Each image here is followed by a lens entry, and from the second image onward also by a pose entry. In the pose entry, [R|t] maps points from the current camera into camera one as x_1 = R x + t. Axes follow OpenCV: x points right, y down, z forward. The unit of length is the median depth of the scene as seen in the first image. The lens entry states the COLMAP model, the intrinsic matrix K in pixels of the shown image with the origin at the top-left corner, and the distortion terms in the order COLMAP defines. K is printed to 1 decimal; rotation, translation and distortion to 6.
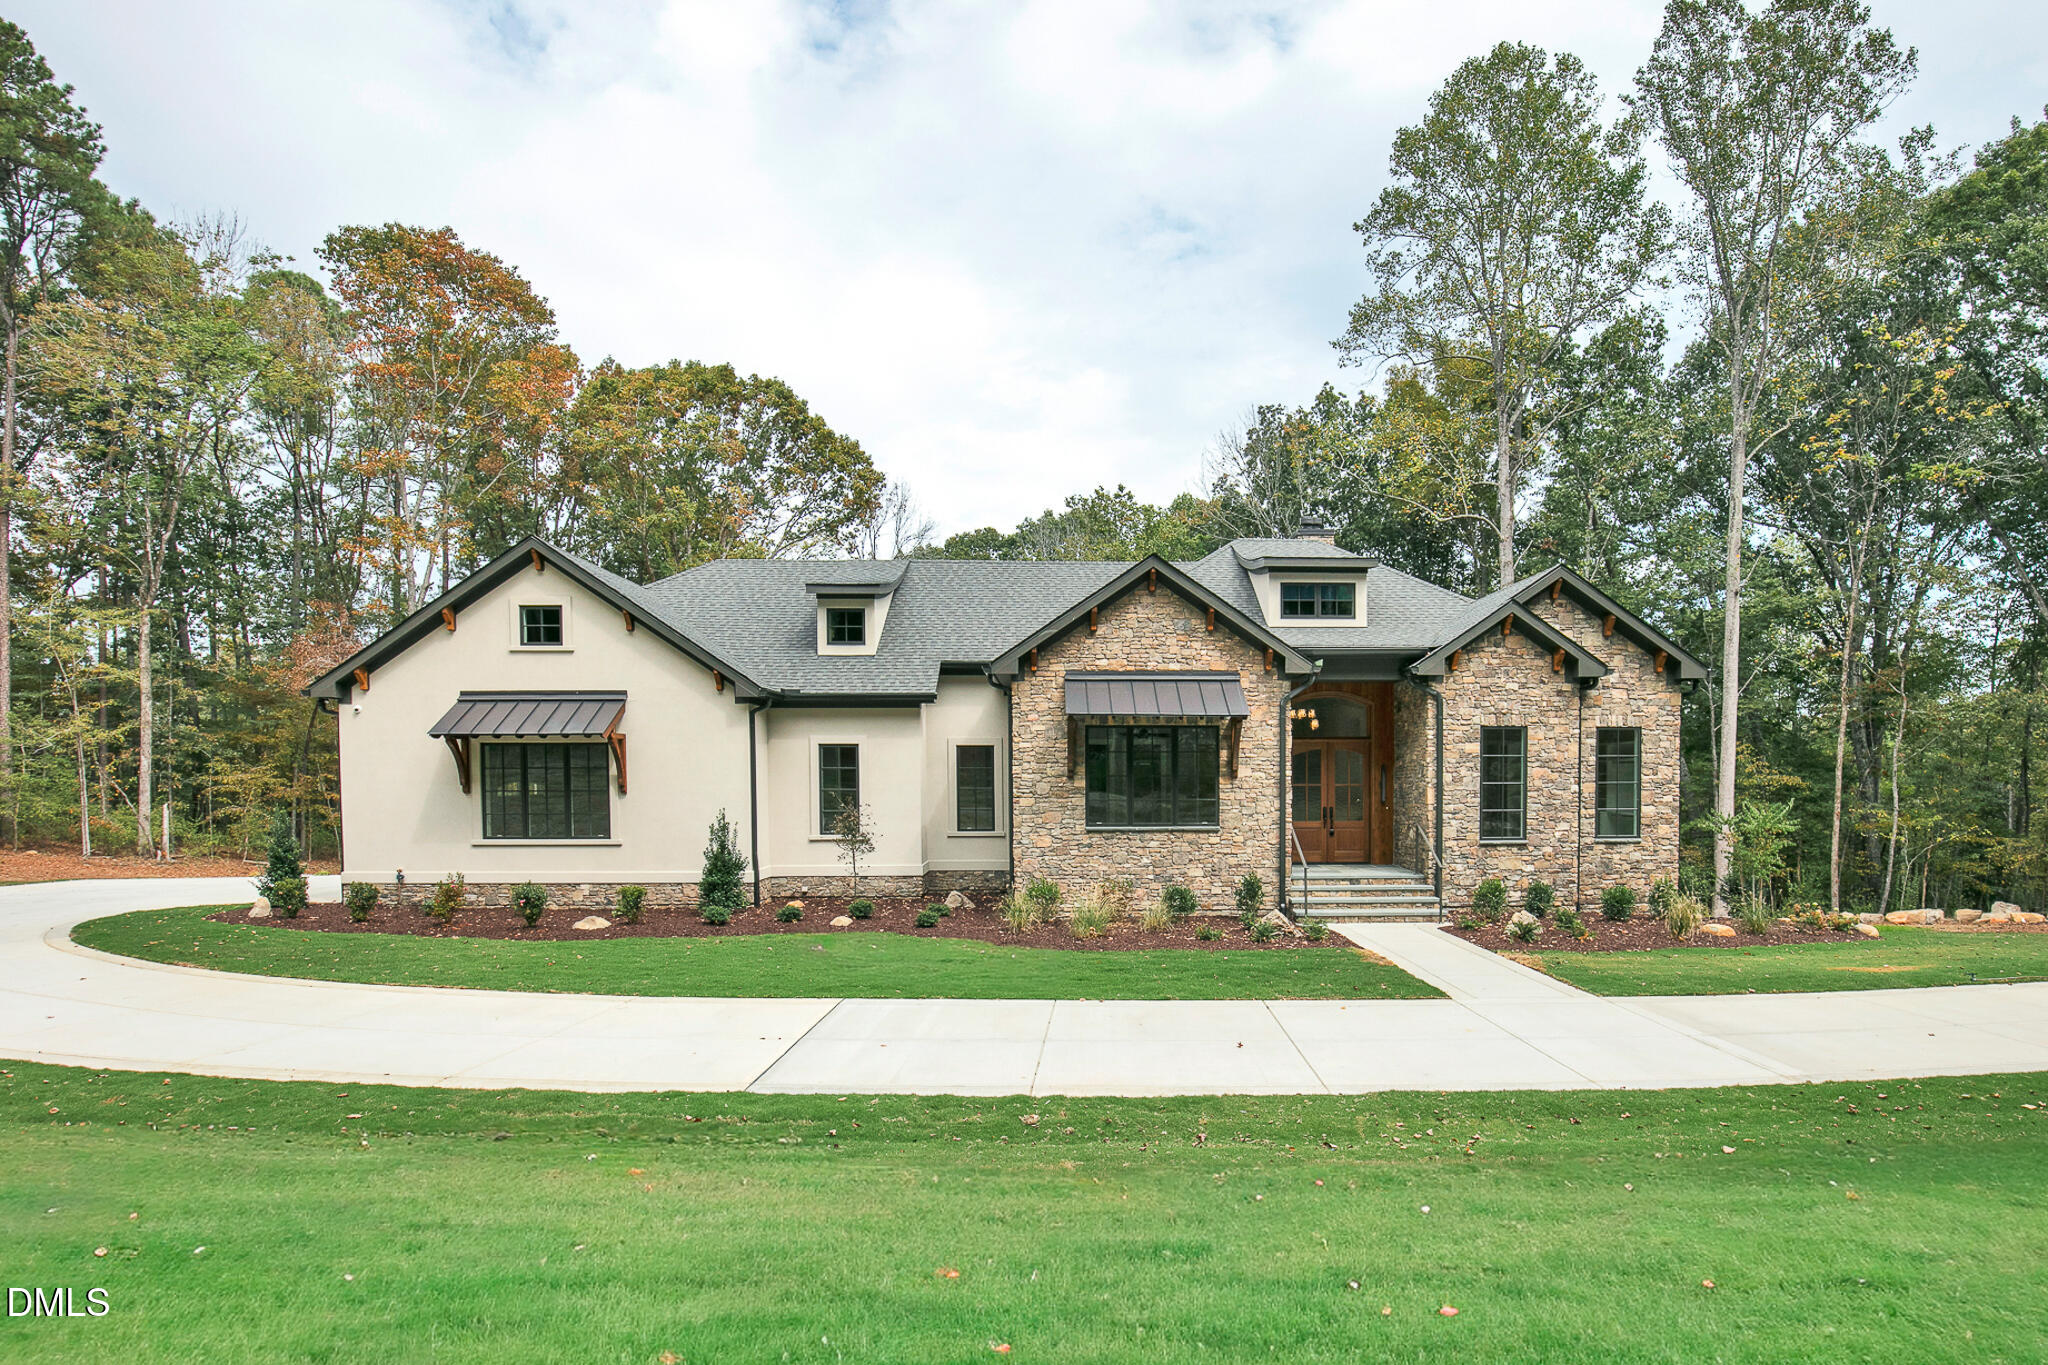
lens RADIAL K [[1089.6, 0, 1057.8], [0, 1089.6, 802.1], [0, 0, 1]] dist [-0.024801, 0.000453]
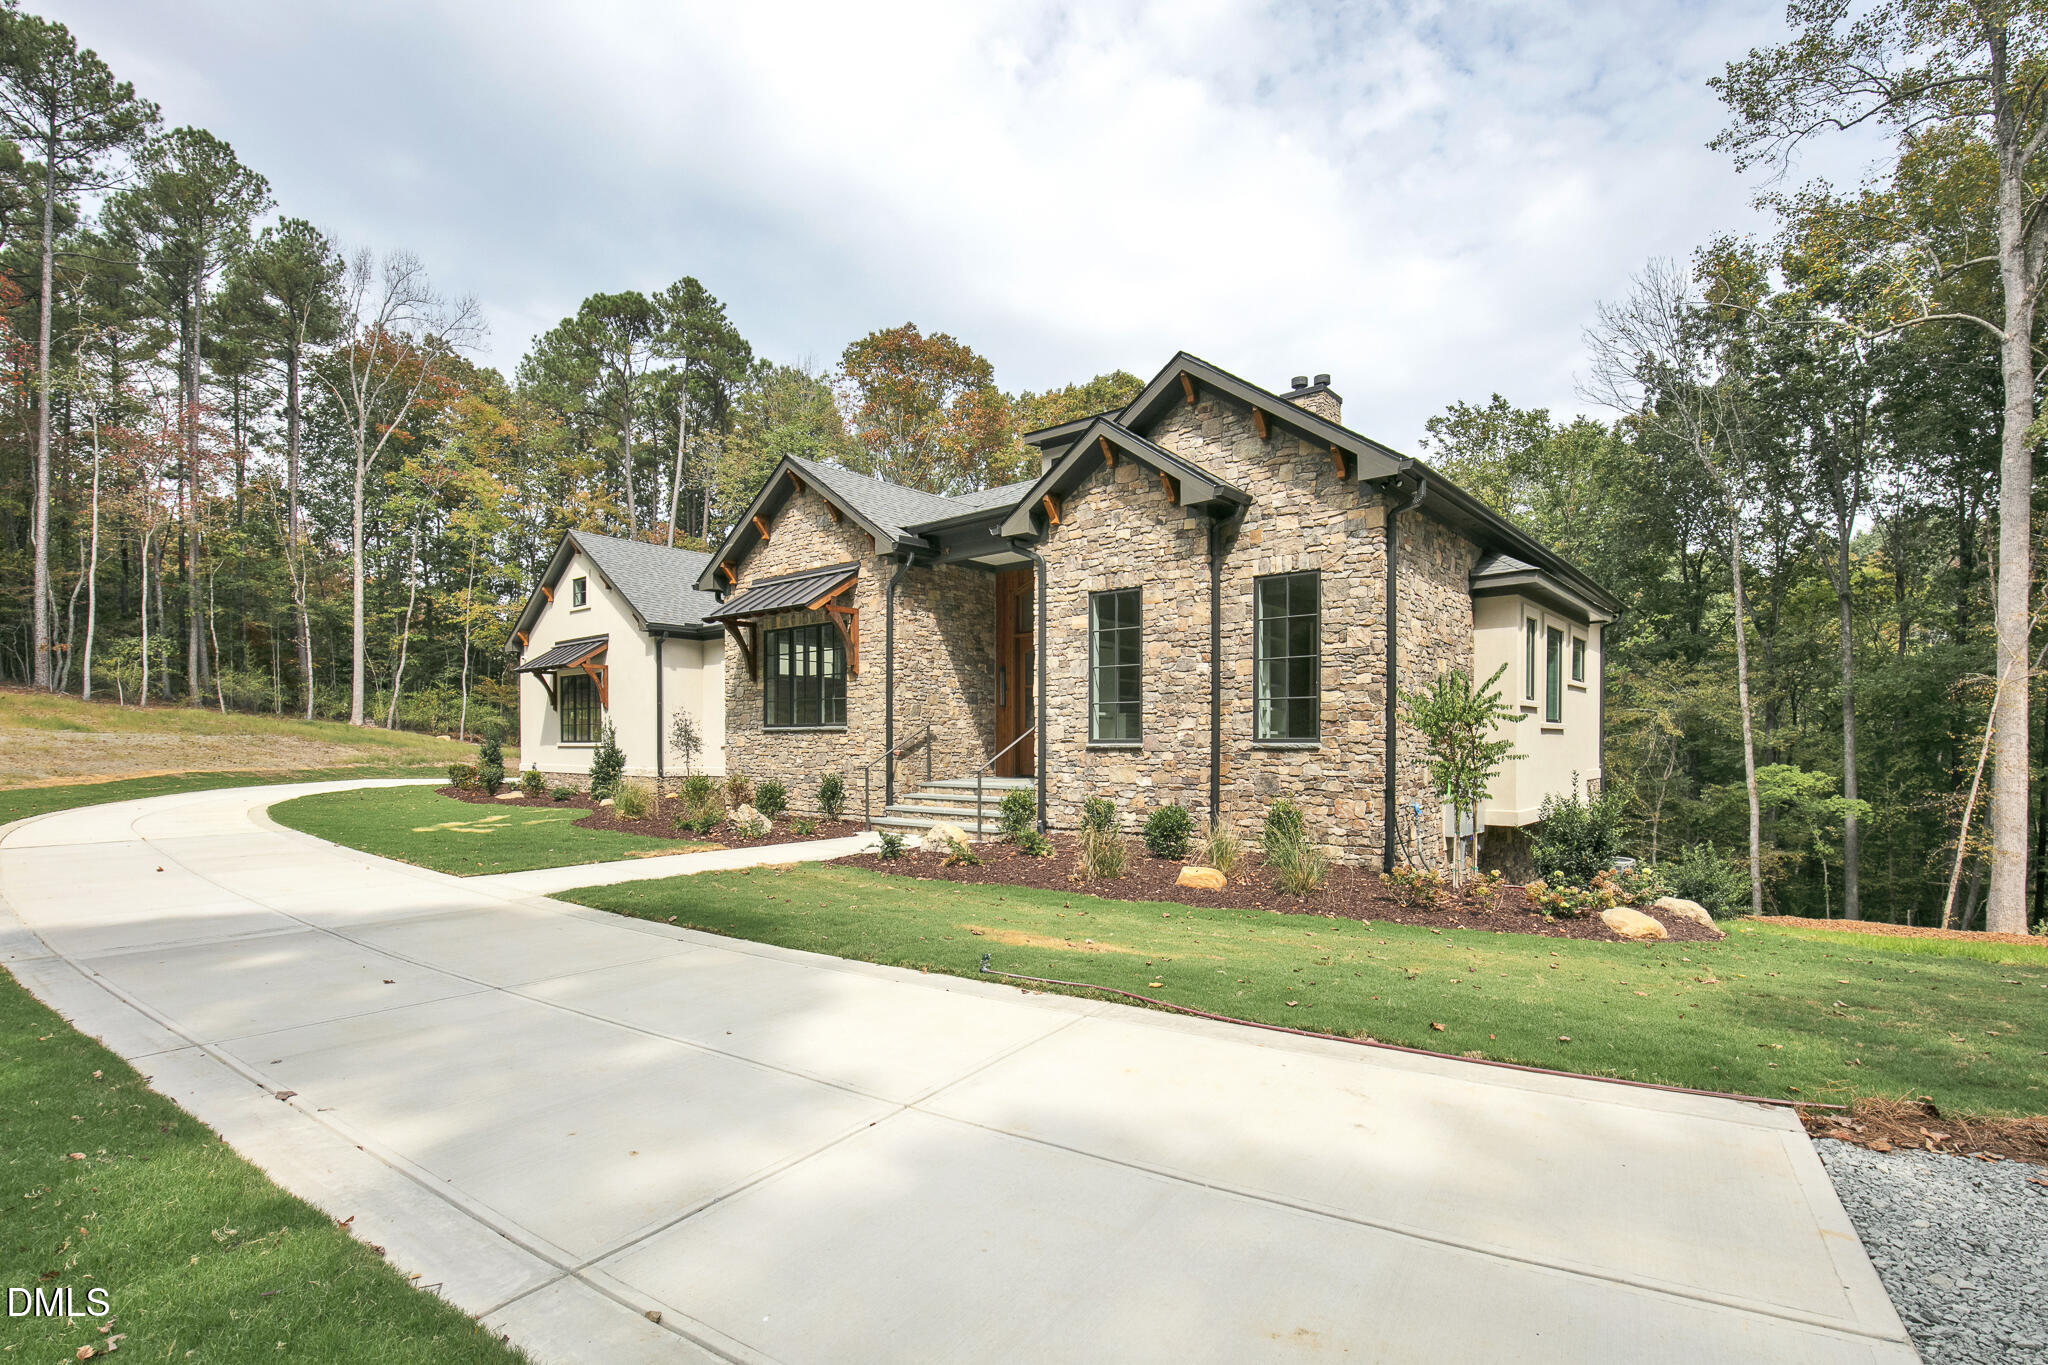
lens RADIAL K [[952.1, 0, 1012.4], [0, 952.1, 753.5], [0, 0, 1]] dist [-0.035402, -0.000576]
pose [[0.741361, 0.009203, -0.671043, 0.791016], [-0.020441, 0.999752, -0.008872, 0.049307], [0.670795, 0.020294, 0.741365, 0.468402]]
